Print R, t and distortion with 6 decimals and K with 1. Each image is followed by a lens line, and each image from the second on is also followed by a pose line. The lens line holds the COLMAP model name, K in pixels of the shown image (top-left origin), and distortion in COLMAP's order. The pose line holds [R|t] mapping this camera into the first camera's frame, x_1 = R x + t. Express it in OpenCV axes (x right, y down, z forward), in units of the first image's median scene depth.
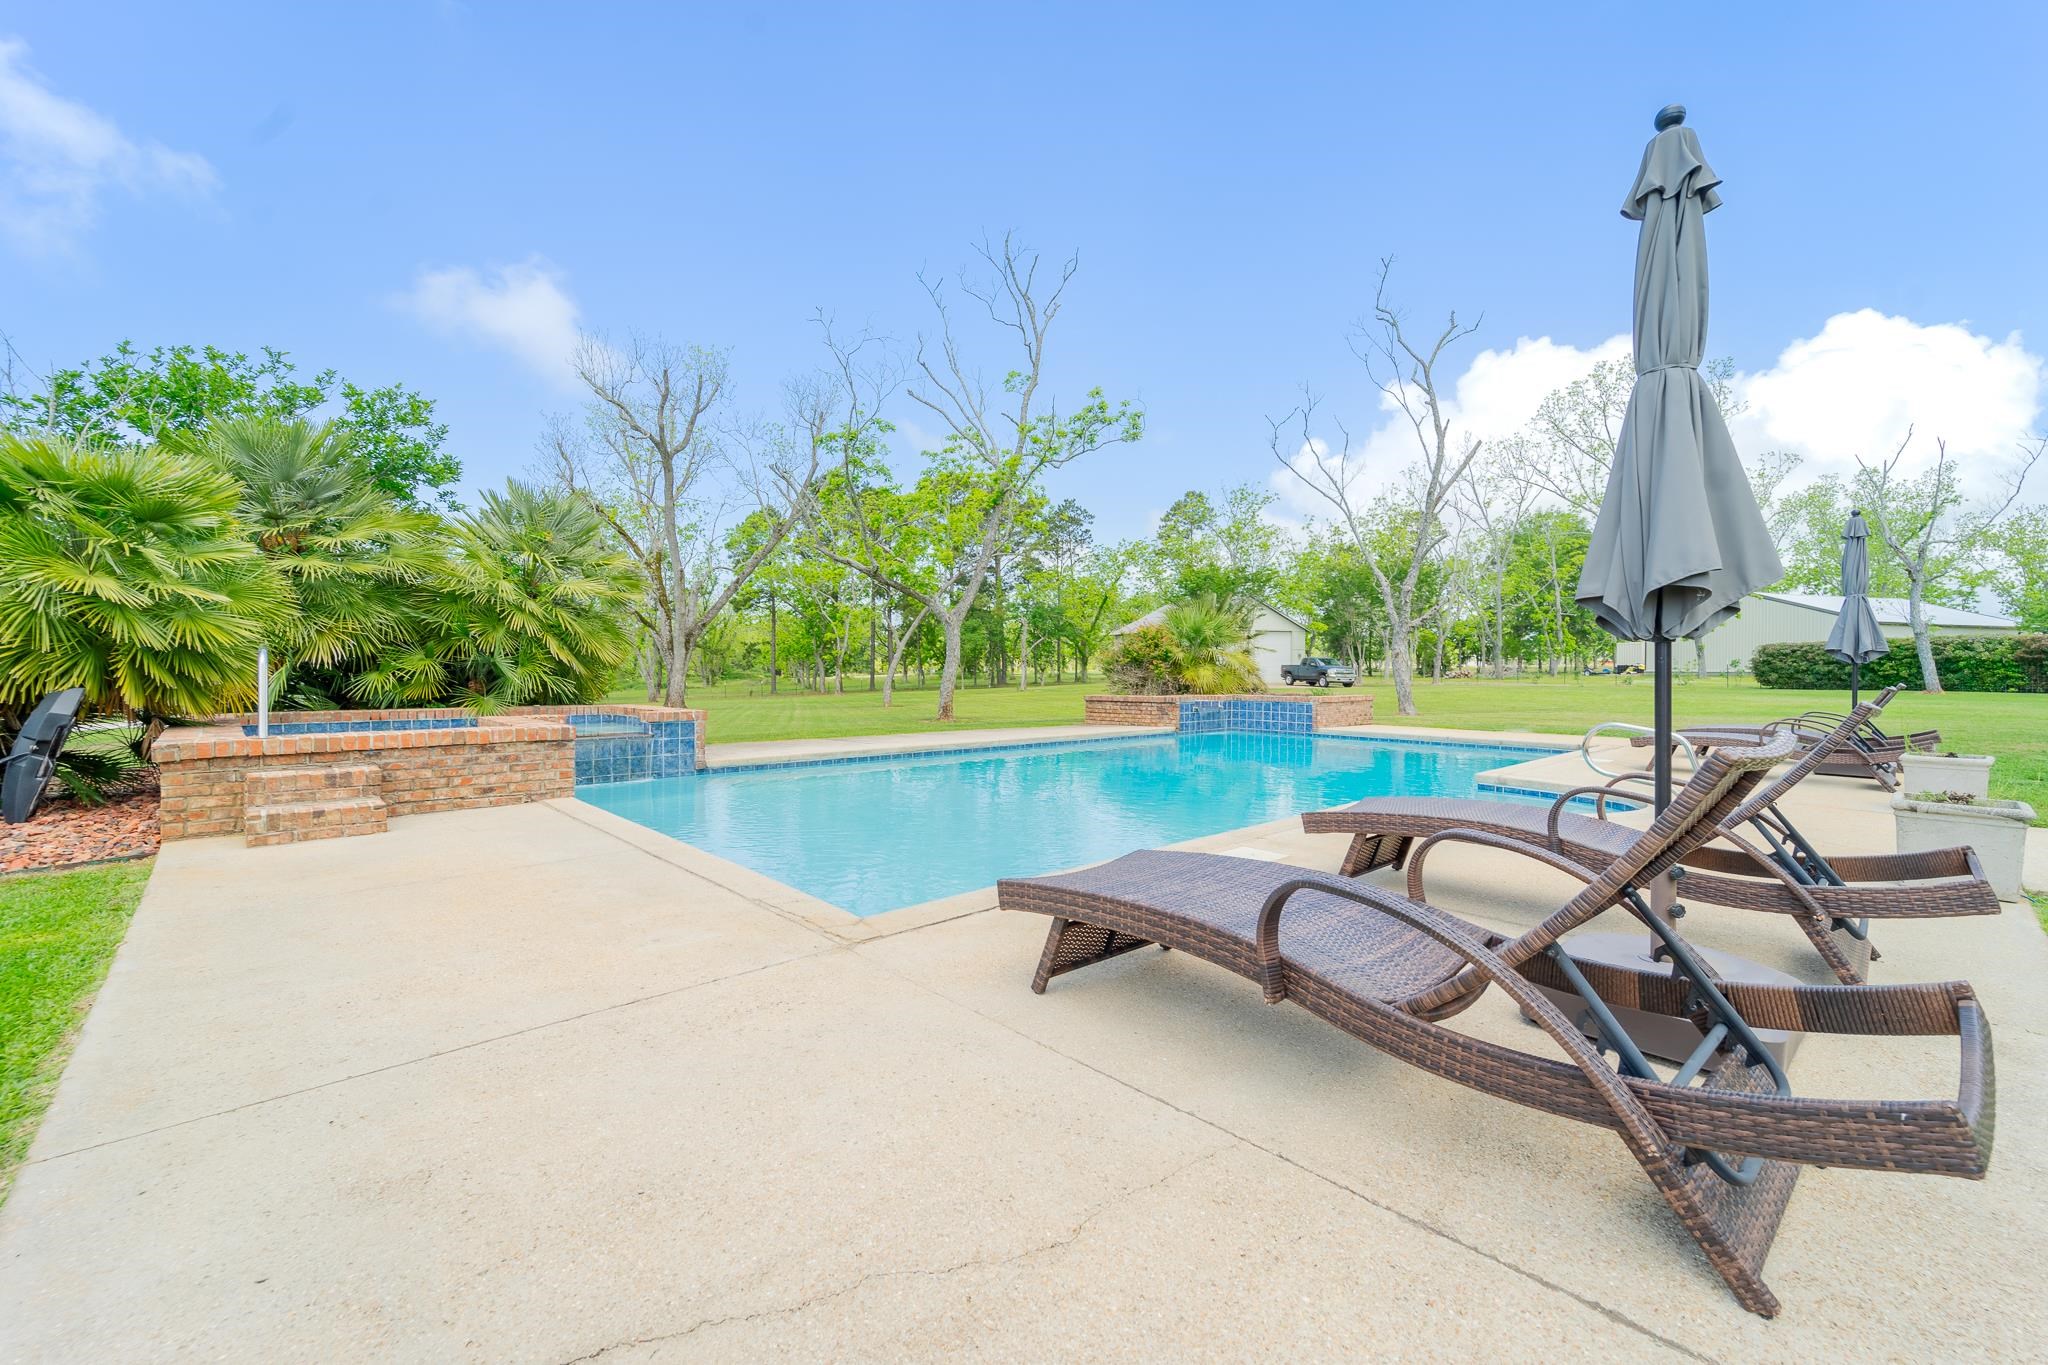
lens RADIAL K [[869.1, 0, 1038.7], [0, 869.1, 684.1], [0, 0, 1]] dist [0.000134, -0.000369]
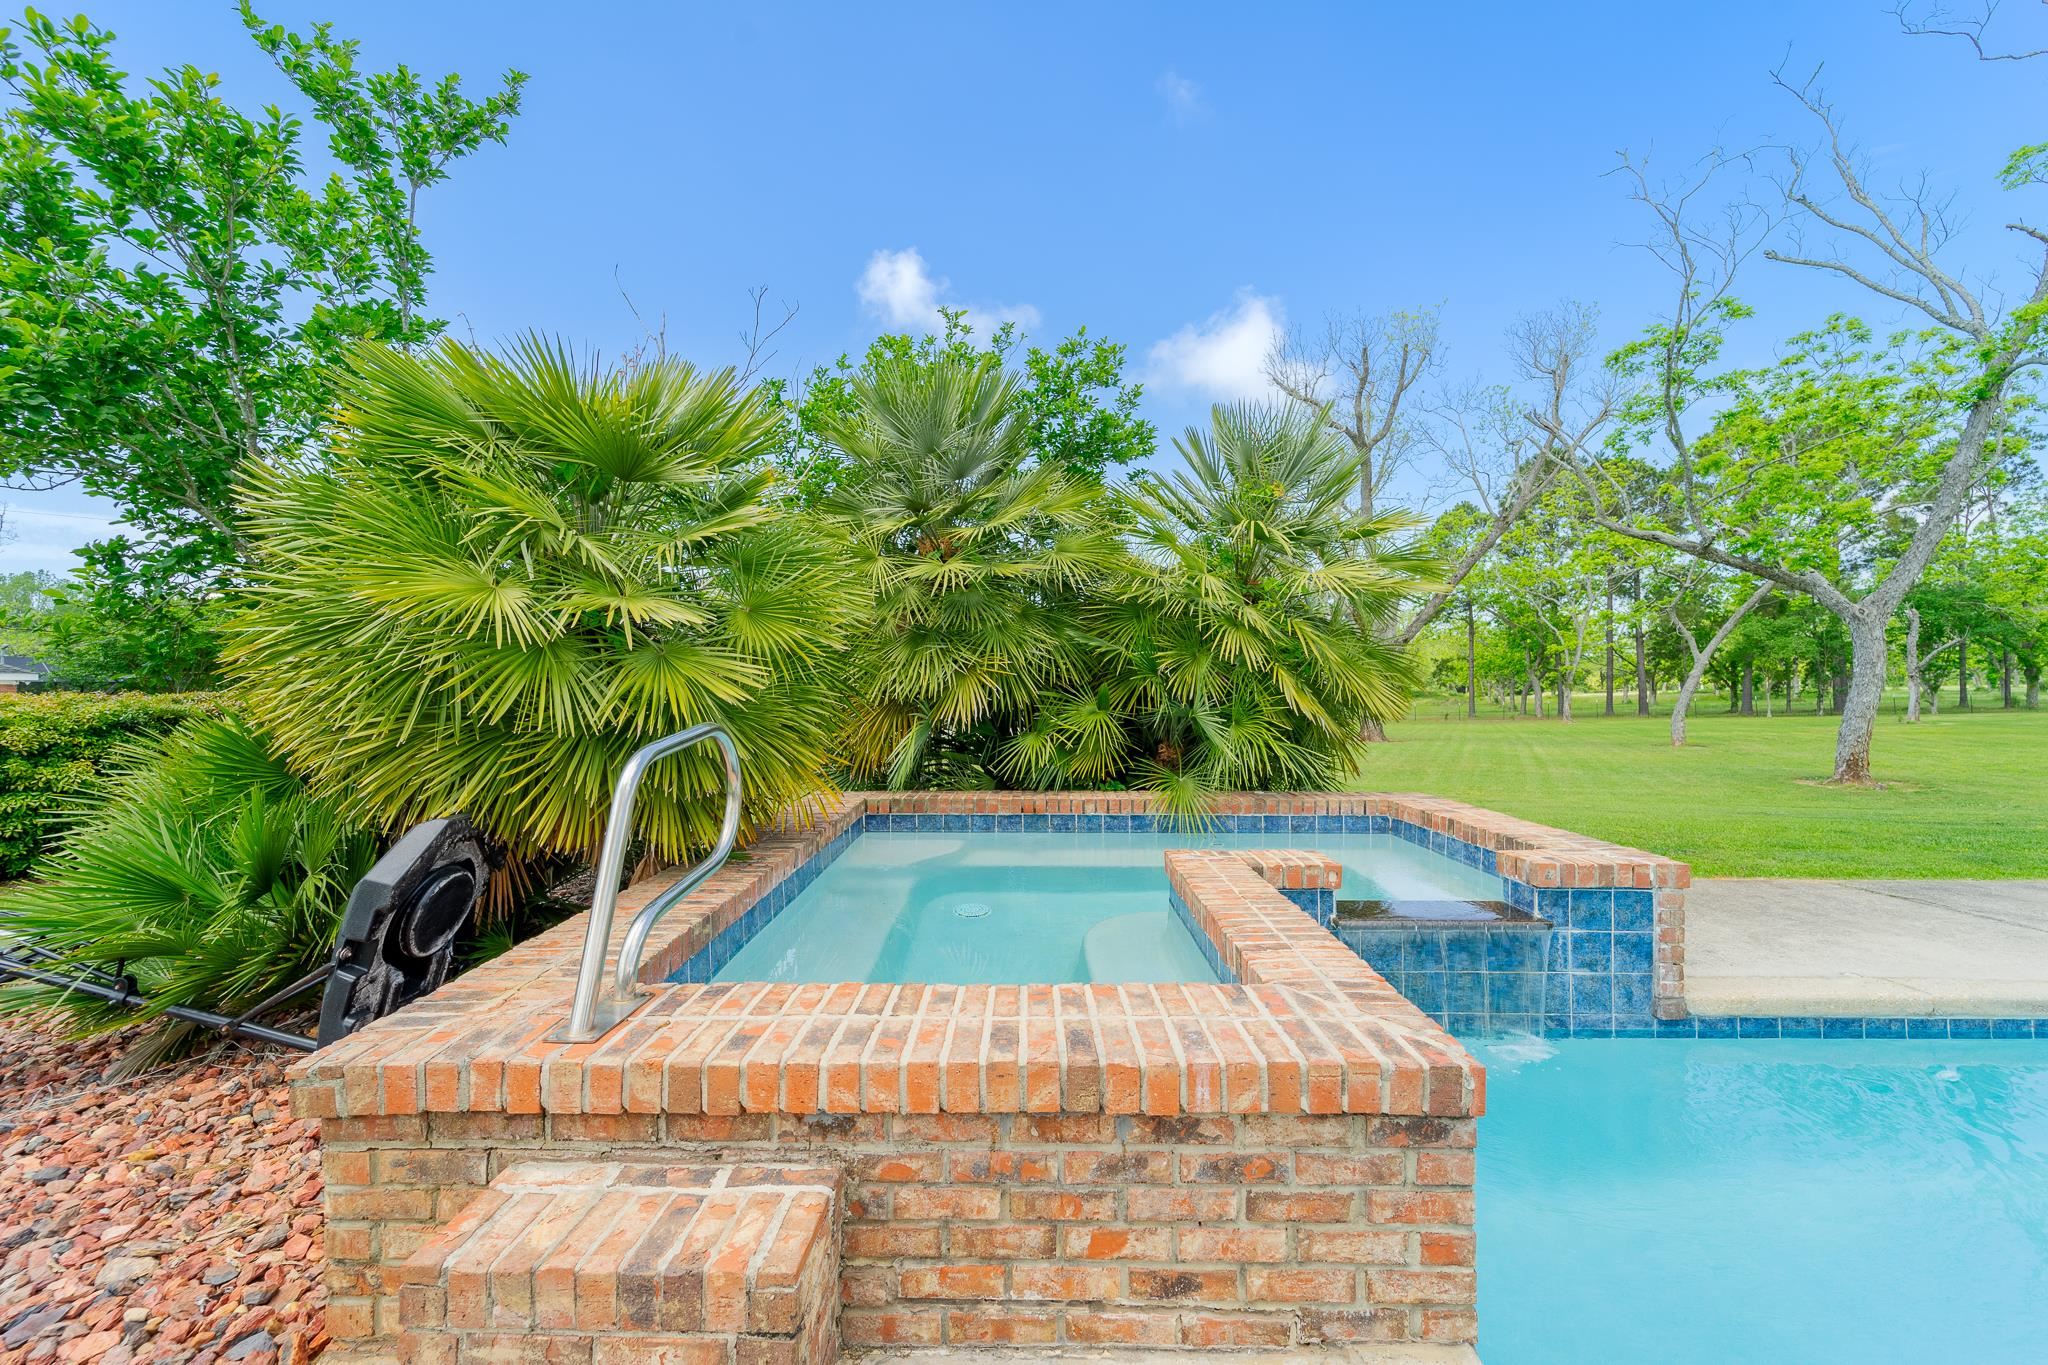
lens RADIAL K [[880.5, 0, 1015.1], [0, 880.5, 676.9], [0, 0, 1]] dist [0.000570, -0.000437]
pose [[0.725168, -0.013509, -0.688439, -0.308831], [-0.005733, 0.999654, -0.025656, -0.035842], [0.688548, 0.022552, 0.724840, 0.491743]]
